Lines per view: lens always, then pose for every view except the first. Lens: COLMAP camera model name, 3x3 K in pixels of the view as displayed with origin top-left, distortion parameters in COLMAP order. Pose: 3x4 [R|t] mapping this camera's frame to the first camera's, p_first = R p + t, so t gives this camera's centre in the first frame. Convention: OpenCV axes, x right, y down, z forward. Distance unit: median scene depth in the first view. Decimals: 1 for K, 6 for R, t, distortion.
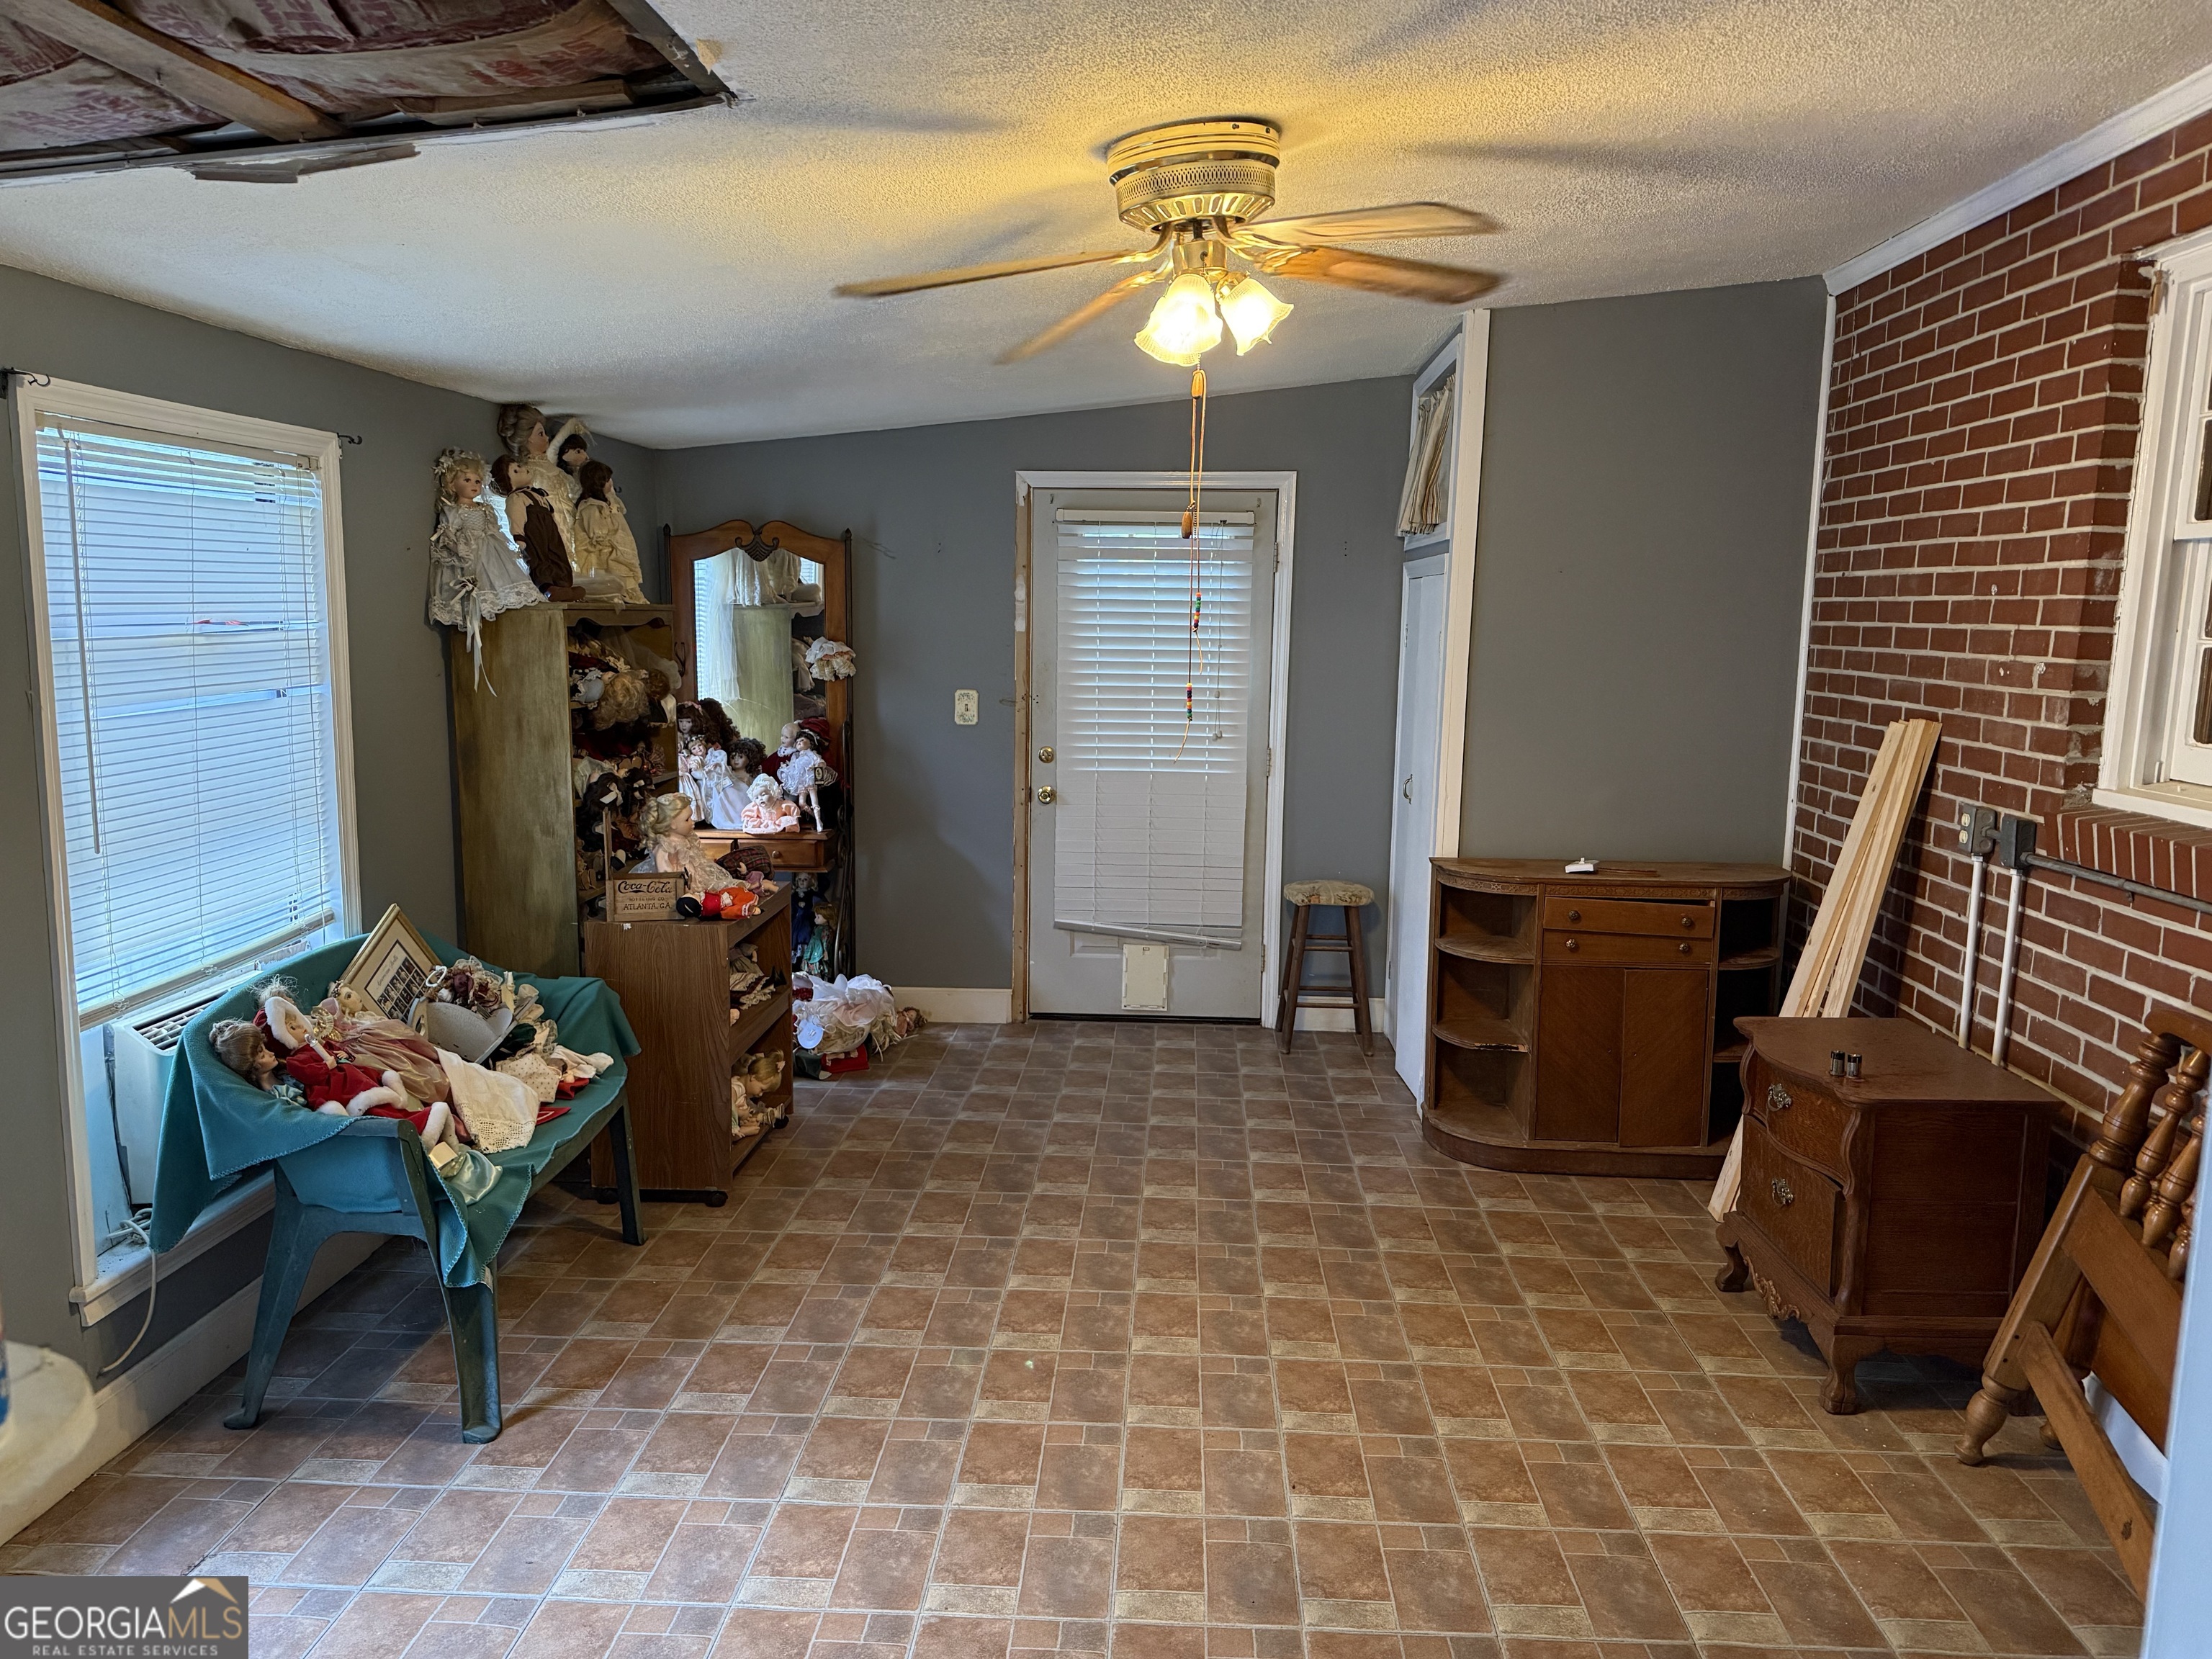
lens RADIAL K [[1599.6, 0, 1105.1], [0, 1599.6, 834.4], [0, 0, 1]] dist [0.004833, -0.000713]
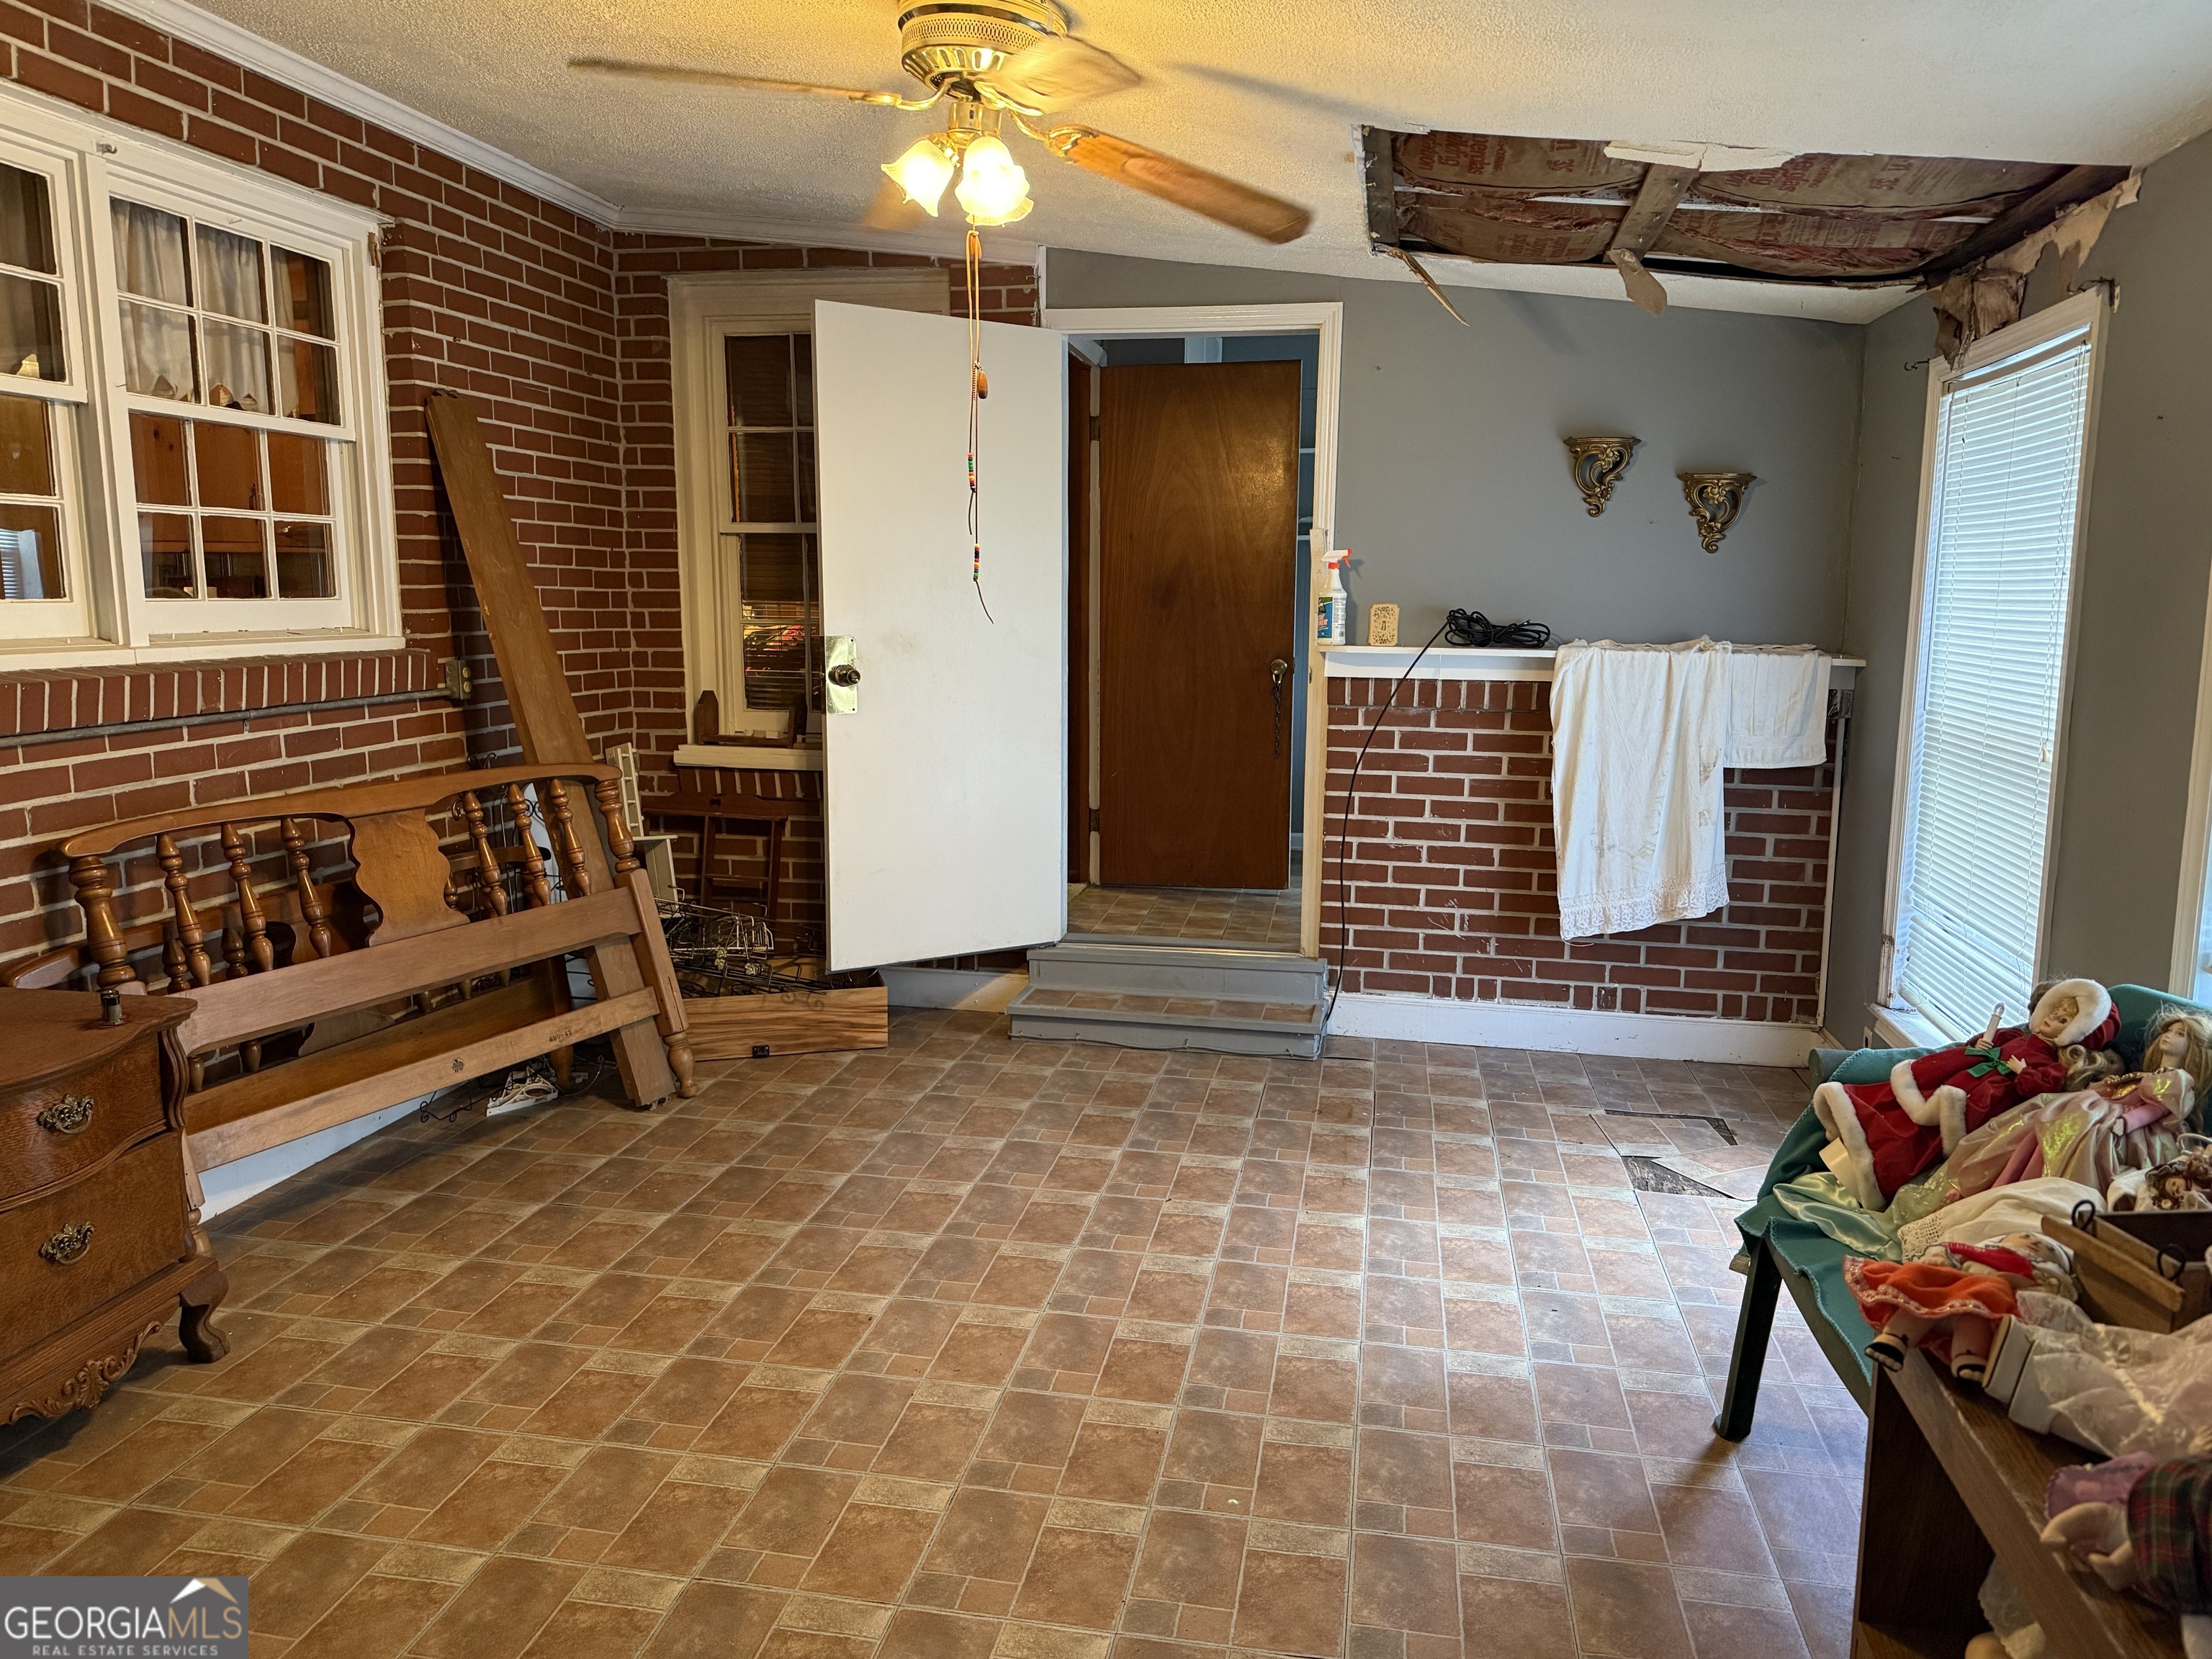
lens RADIAL K [[1599.6, 0, 1105.1], [0, 1599.6, 831.8], [0, 0, 1]] dist [0.004833, -0.000713]
pose [[-0.991106, -0.041825, 0.126334, -0.143175], [-0.003661, 0.957536, 0.288292, -0.186011], [-0.133027, 0.285265, -0.949172, 1.752032]]
